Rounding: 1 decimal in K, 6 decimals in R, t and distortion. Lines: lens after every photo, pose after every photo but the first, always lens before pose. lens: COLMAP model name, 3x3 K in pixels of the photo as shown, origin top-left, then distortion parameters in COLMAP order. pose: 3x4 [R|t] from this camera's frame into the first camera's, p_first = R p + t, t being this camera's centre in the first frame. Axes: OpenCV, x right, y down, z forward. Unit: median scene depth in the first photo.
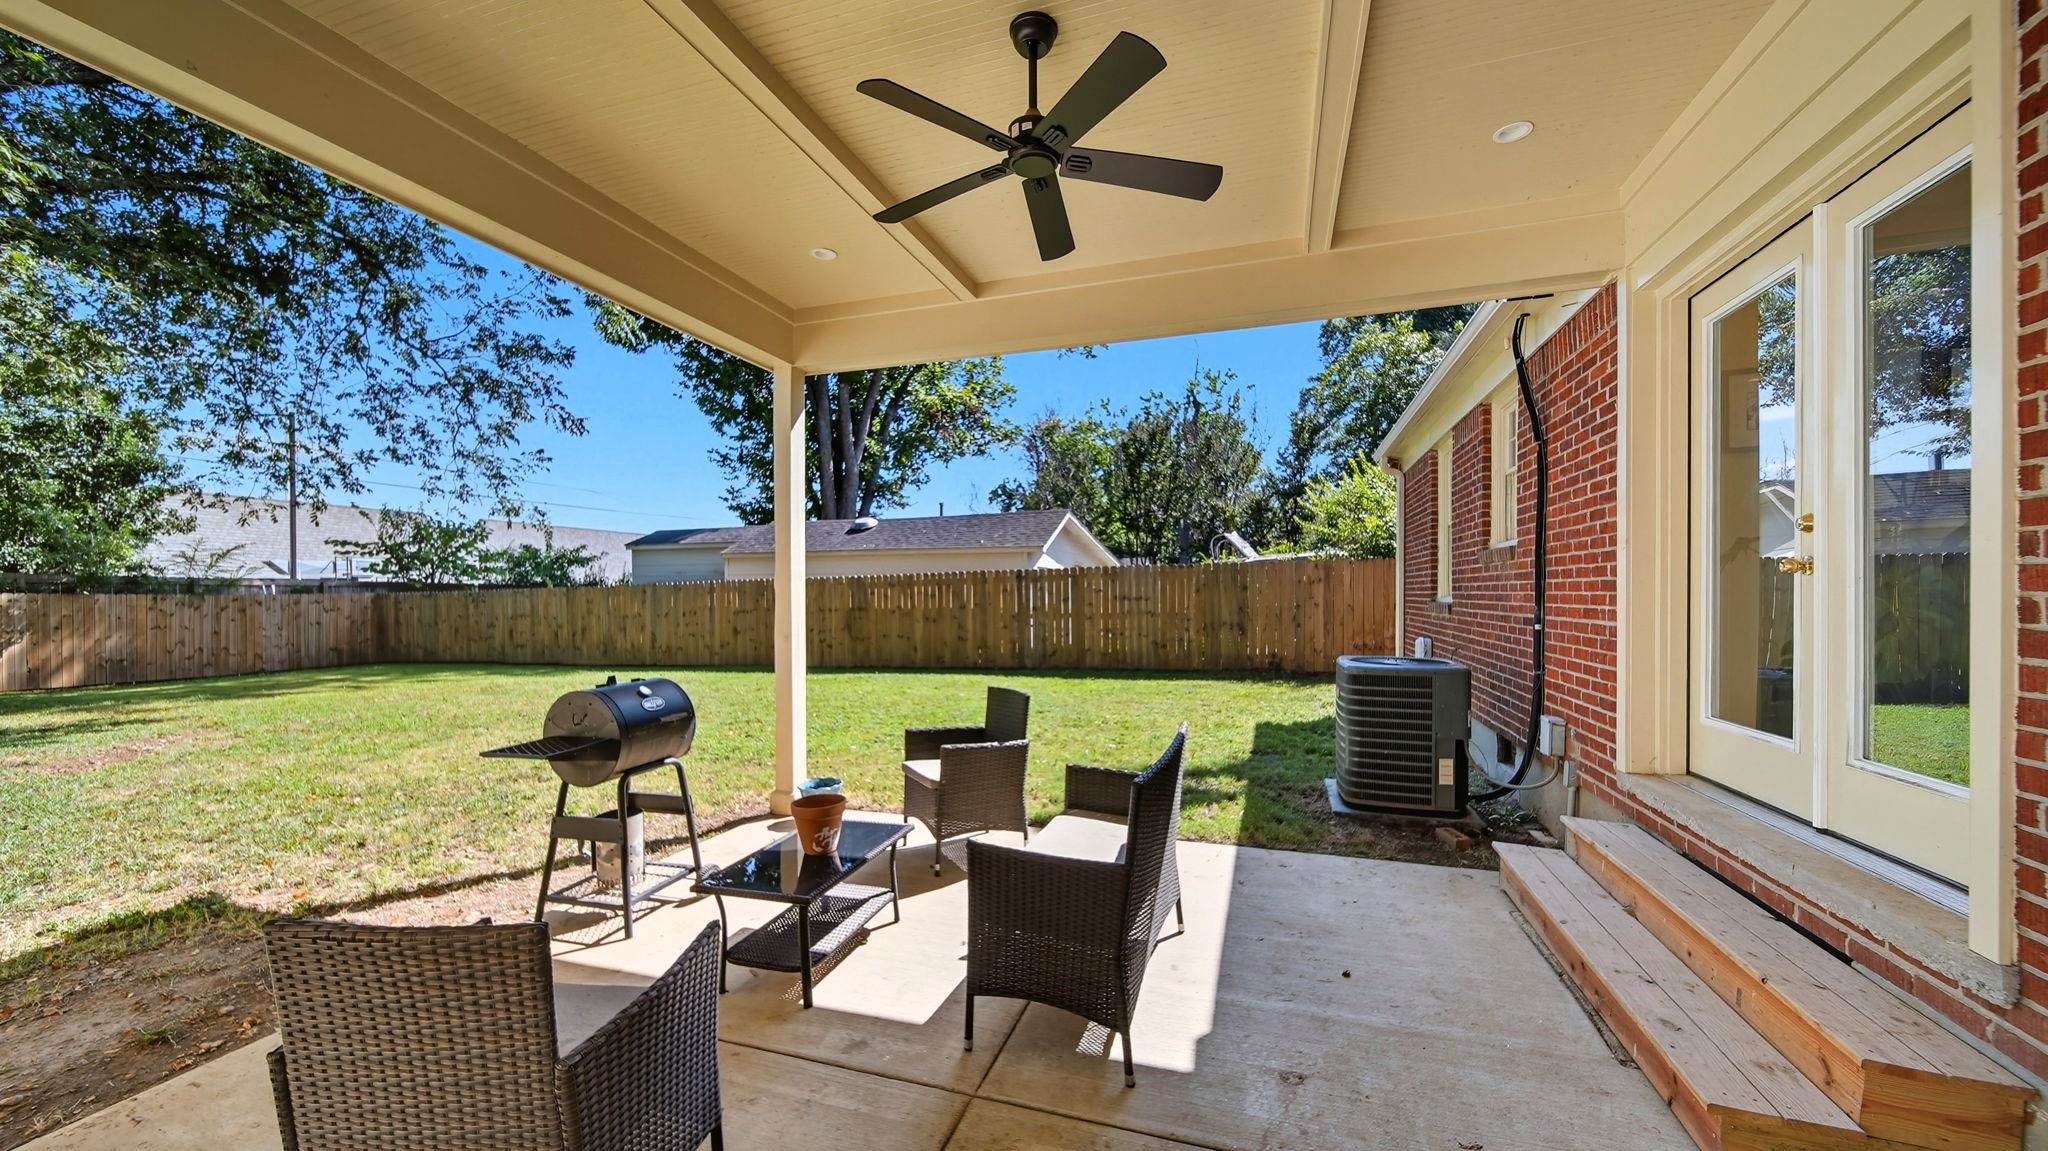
lens RADIAL K [[732.4, 0, 1018.2], [0, 732.4, 591.5], [0, 0, 1]] dist [-0.001492, -0.000540]
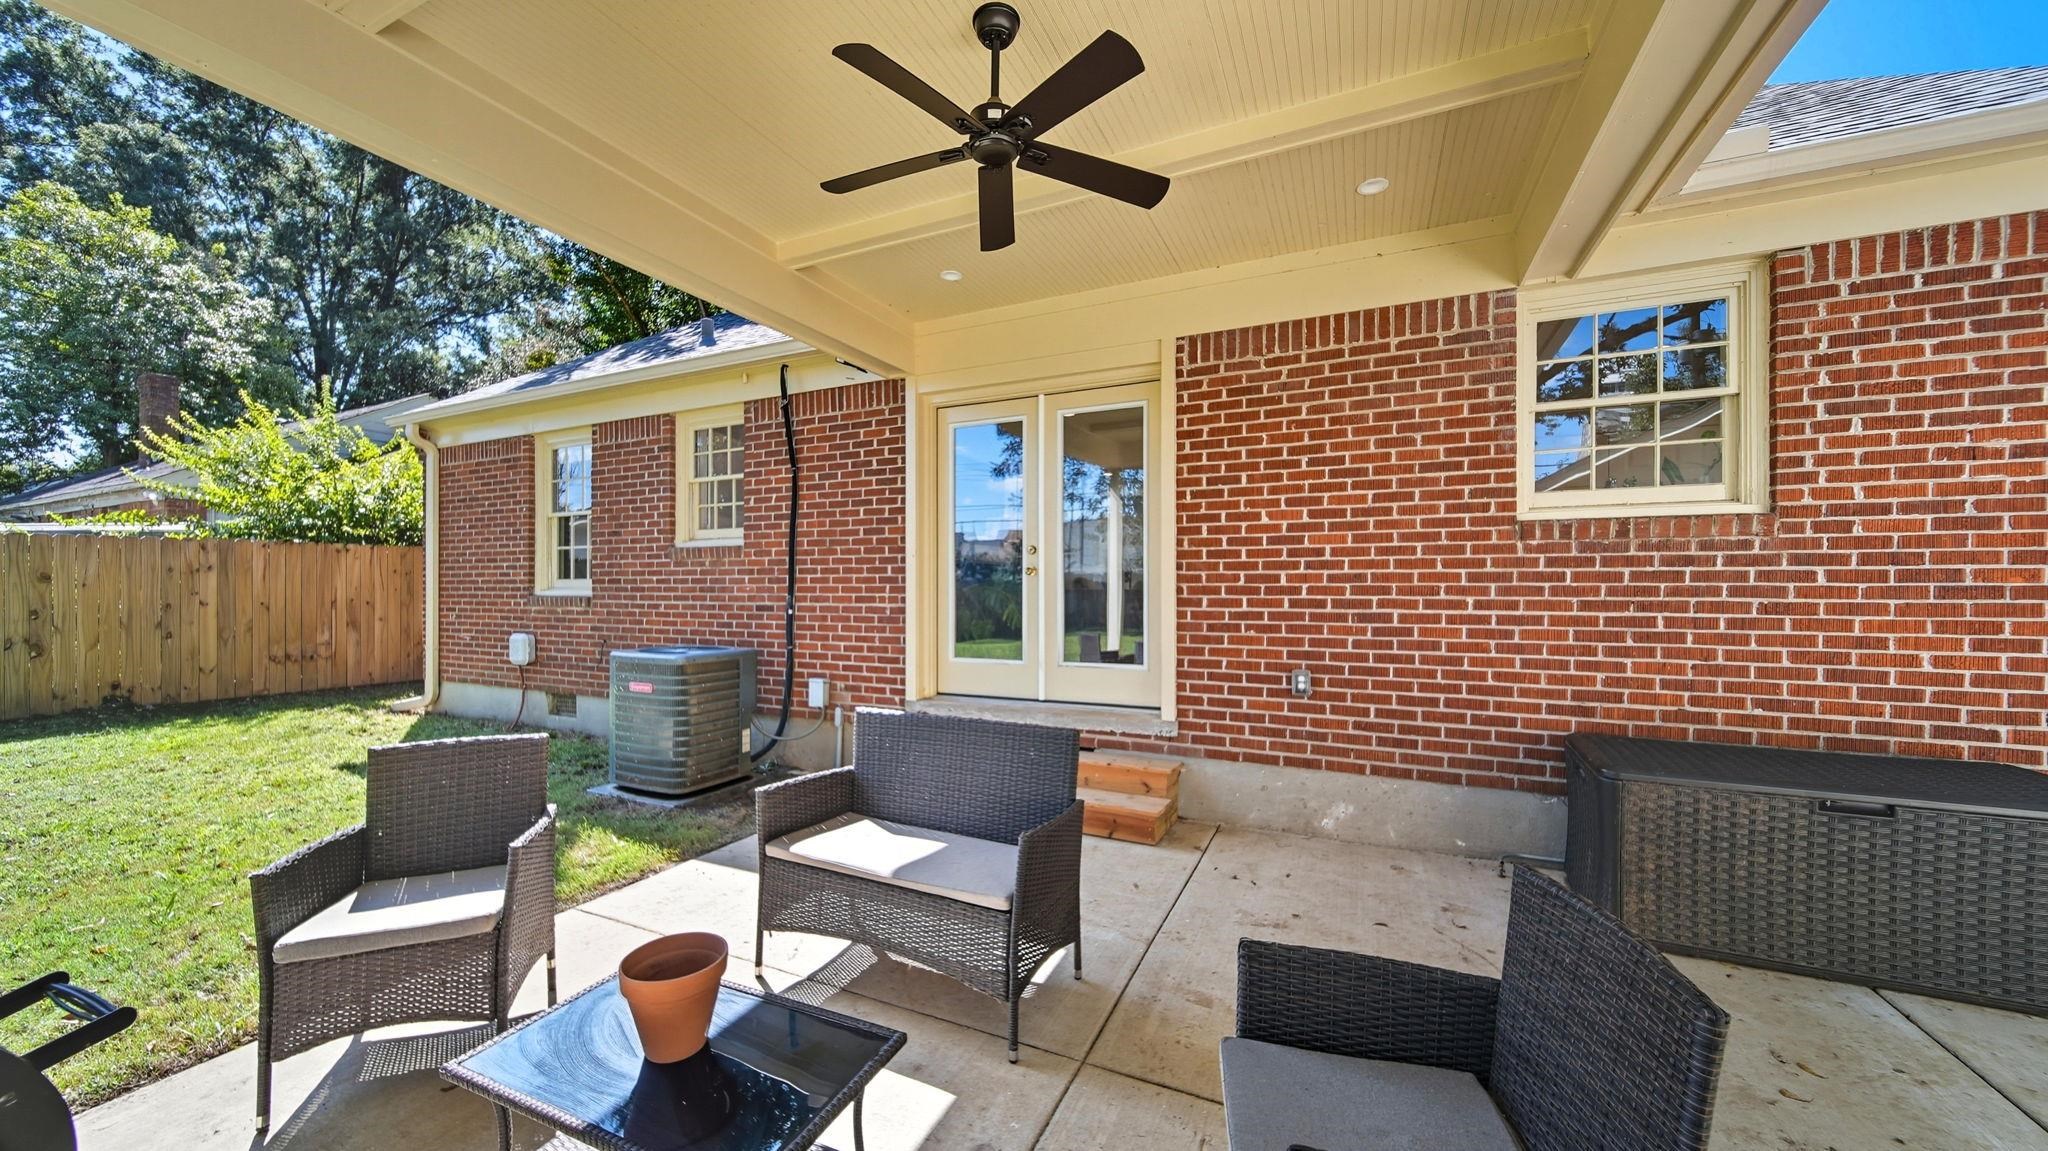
lens RADIAL K [[732.4, 0, 1018.2], [0, 732.4, 591.5], [0, 0, 1]] dist [-0.001492, -0.000540]
pose [[0.115456, -0.005451, 0.993298, -0.711570], [-0.001576, 0.999983, 0.005671, 0.007515], [-0.993311, -0.002220, 0.115446, 0.628139]]
